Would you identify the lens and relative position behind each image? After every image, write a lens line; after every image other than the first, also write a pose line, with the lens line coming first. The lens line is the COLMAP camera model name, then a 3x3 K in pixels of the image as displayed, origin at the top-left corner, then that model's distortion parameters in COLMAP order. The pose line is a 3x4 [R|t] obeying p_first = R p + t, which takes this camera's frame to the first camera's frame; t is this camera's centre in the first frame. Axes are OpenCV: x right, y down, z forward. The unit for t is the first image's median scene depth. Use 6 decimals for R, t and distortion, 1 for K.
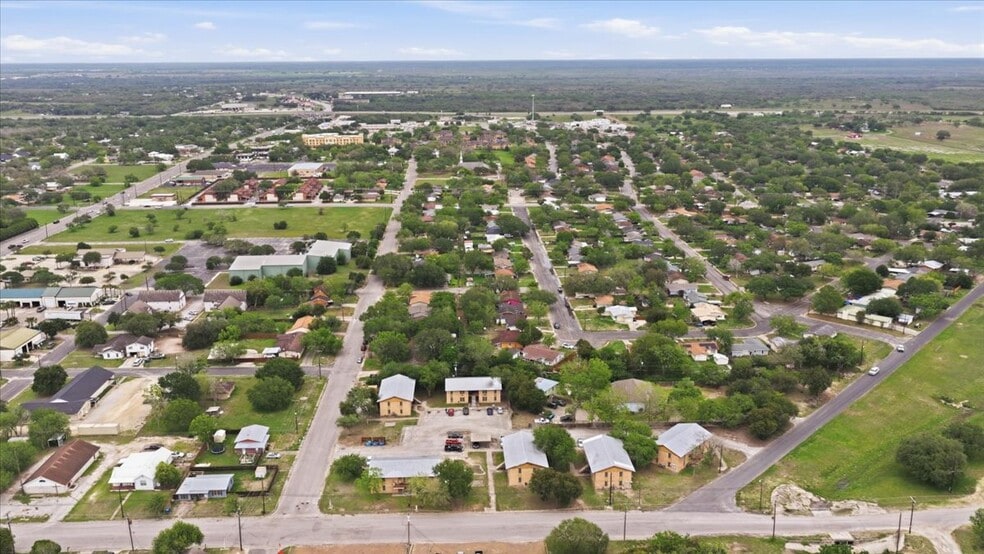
lens RADIAL K [[818.5, 0, 488.7], [0, 818.5, 277.8], [0, 0, 1]] dist [0.006332, 0.002185]
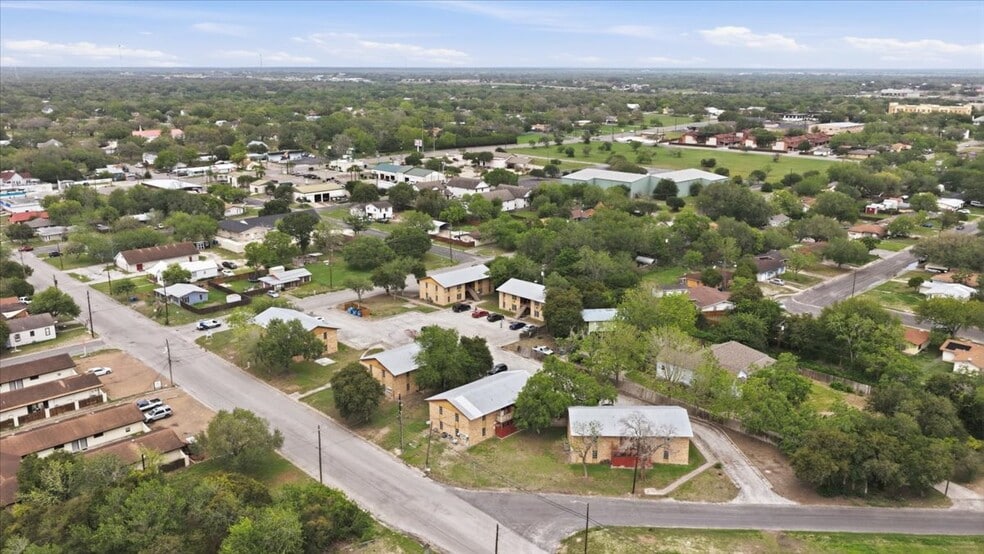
lens RADIAL K [[818.5, 0, 488.7], [0, 818.5, 277.8], [0, 0, 1]] dist [0.006332, 0.002185]
pose [[0.666419, 0.195297, -0.719545, 0.487209], [-0.202501, 0.976218, 0.077414, 0.071417], [0.717551, 0.094118, 0.690118, 0.481818]]
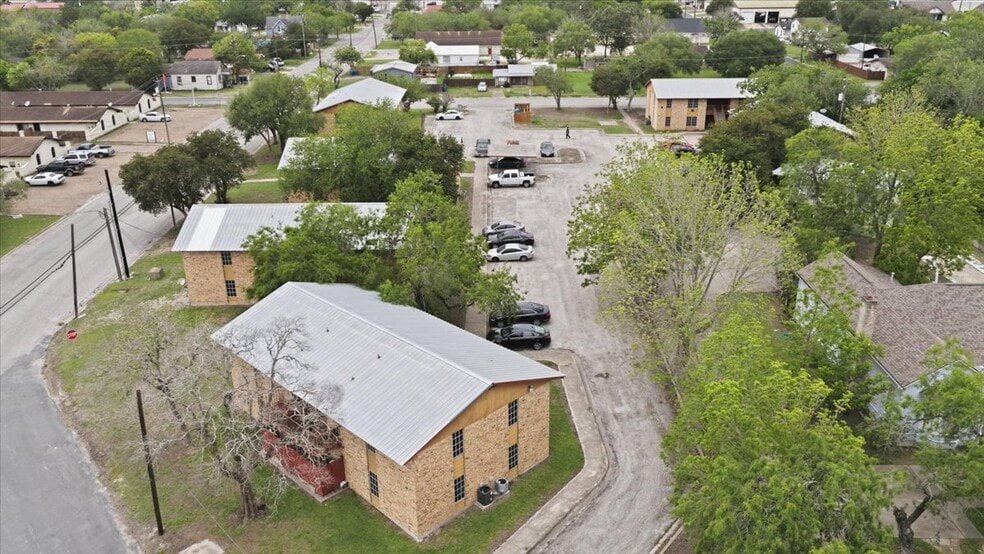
lens RADIAL K [[818.5, 0, 488.7], [0, 818.5, 277.8], [0, 0, 1]] dist [0.006332, 0.002185]
pose [[-0.051162, 0.385615, -0.921240, 0.362239], [-0.253337, 0.887265, 0.385463, 0.086553], [0.966024, 0.253105, 0.052296, 0.896713]]
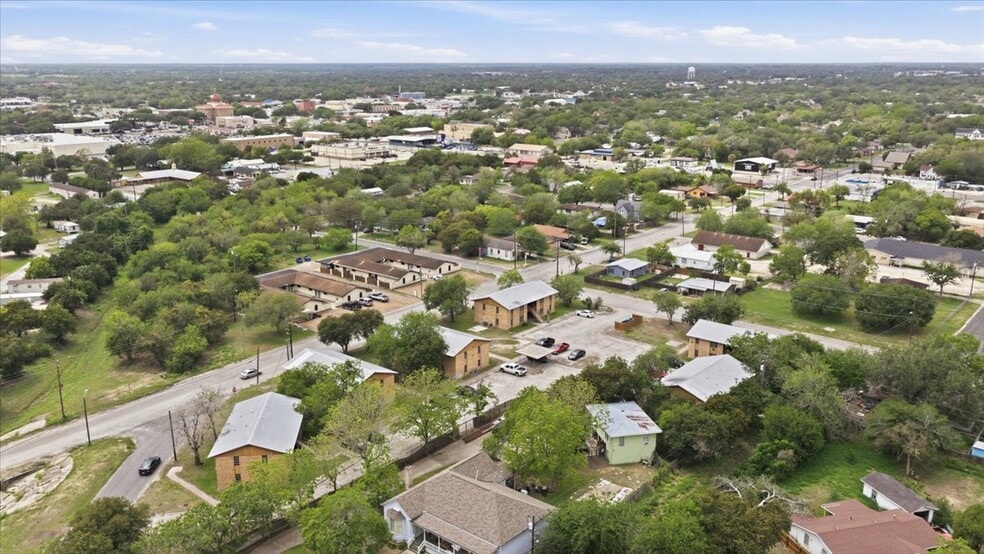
lens RADIAL K [[818.5, 0, 488.7], [0, 818.5, 277.8], [0, 0, 1]] dist [0.006332, 0.002185]
pose [[-0.671368, 0.197155, -0.714419, 0.434762], [-0.192955, 0.884224, 0.425342, -0.120219], [0.715565, 0.423412, -0.555598, 1.198561]]
